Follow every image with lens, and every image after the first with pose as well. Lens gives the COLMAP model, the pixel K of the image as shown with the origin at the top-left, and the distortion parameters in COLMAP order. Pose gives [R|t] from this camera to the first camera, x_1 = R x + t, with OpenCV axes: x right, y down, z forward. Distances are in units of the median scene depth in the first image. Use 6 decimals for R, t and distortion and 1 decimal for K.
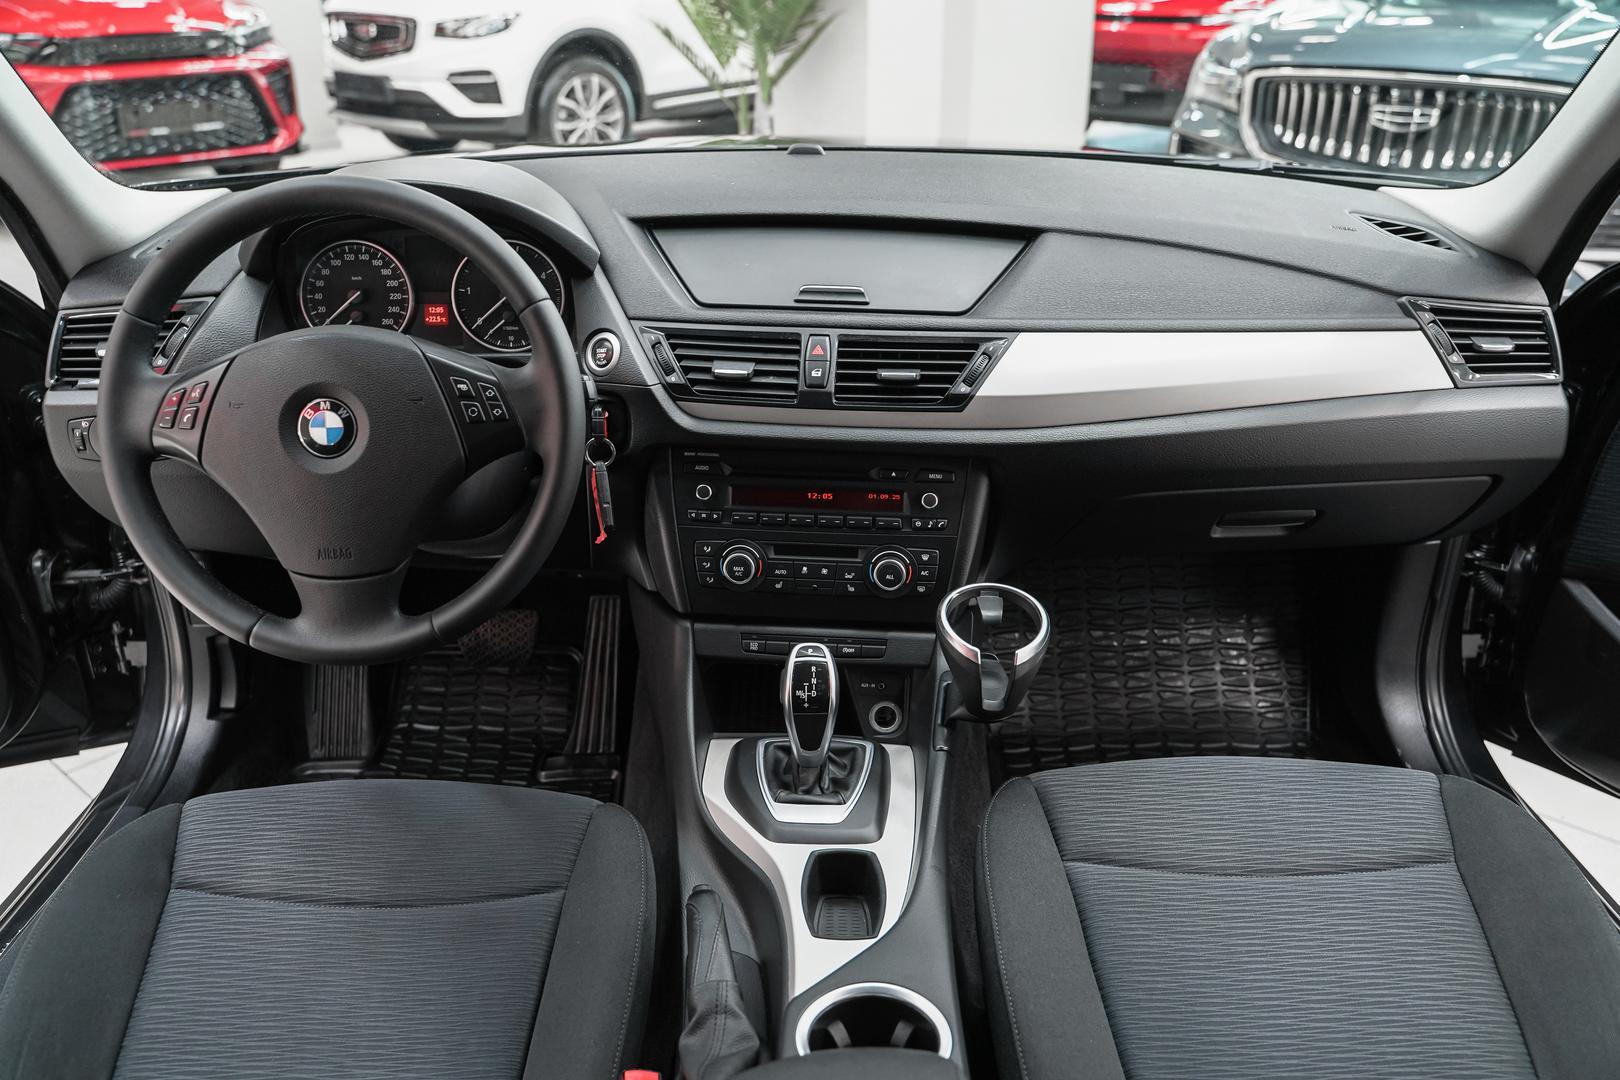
lens RADIAL K [[1291.6, 0, 810.0], [0, 1291.6, 540.0], [0, 0, 1]] dist [-0.000947, 0.007205]
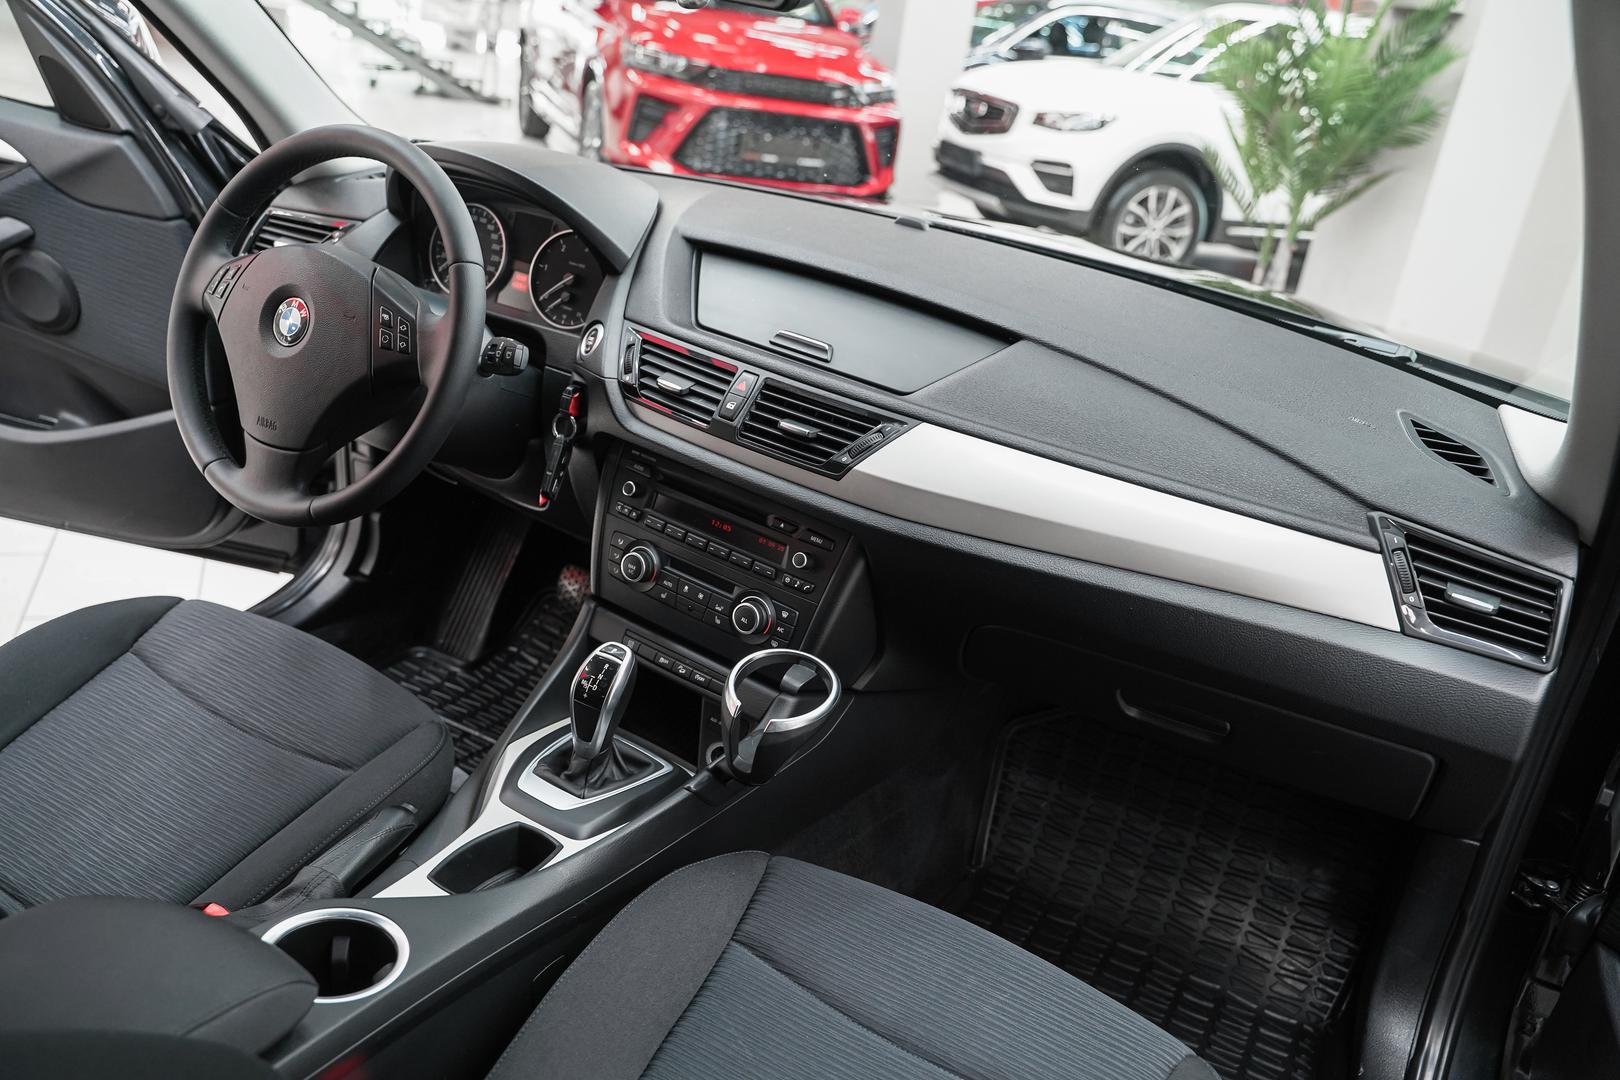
lens RADIAL K [[1294.4, 0, 810.0], [0, 1294.4, 540.0], [0, 0, 1]] dist [-0.014945, 0.007162]
pose [[0.861690, 0.305232, -0.405368, 0.489369], [-0.334702, 0.942322, -0.001930, -0.044798], [0.381398, 0.137341, 0.914152, 0.087017]]
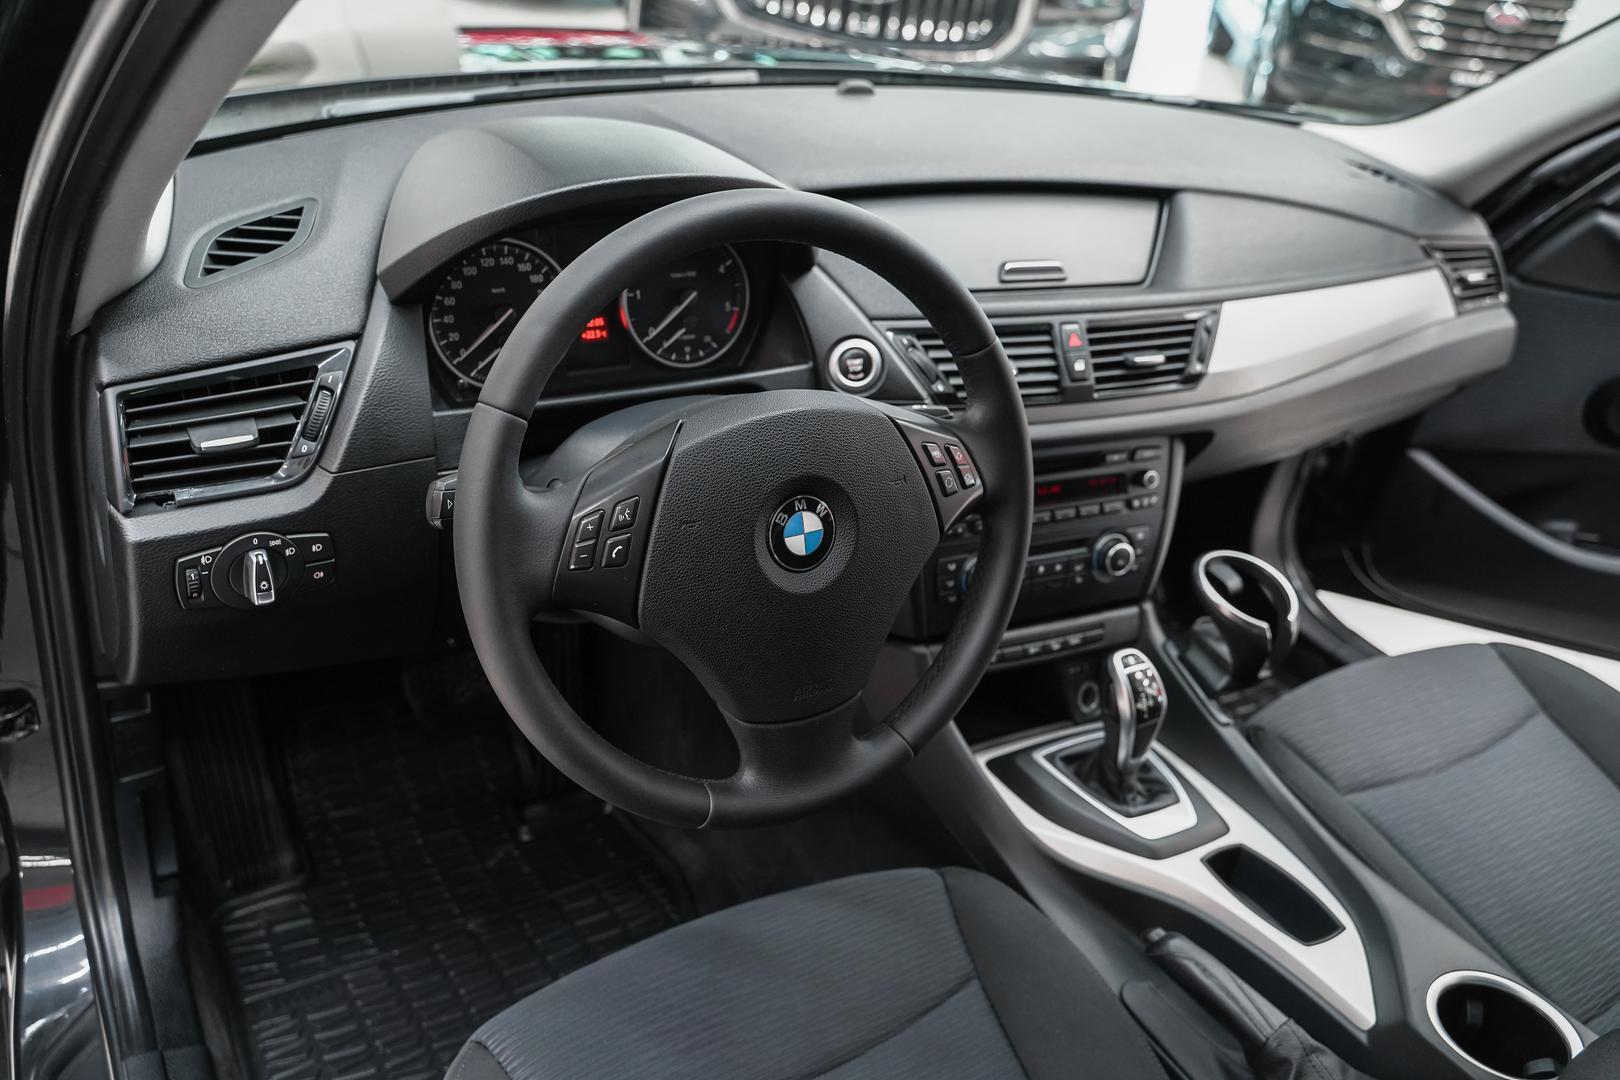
lens RADIAL K [[1279.6, 0, 810.0], [0, 1279.6, 540.0], [0, 0, 1]] dist [-0.004365, -0.003949]
pose [[0.852688, -0.174564, 0.492393, -0.606760], [0.110651, 0.981485, 0.156342, -0.163684], [-0.510568, -0.078827, 0.856216, 0.286198]]
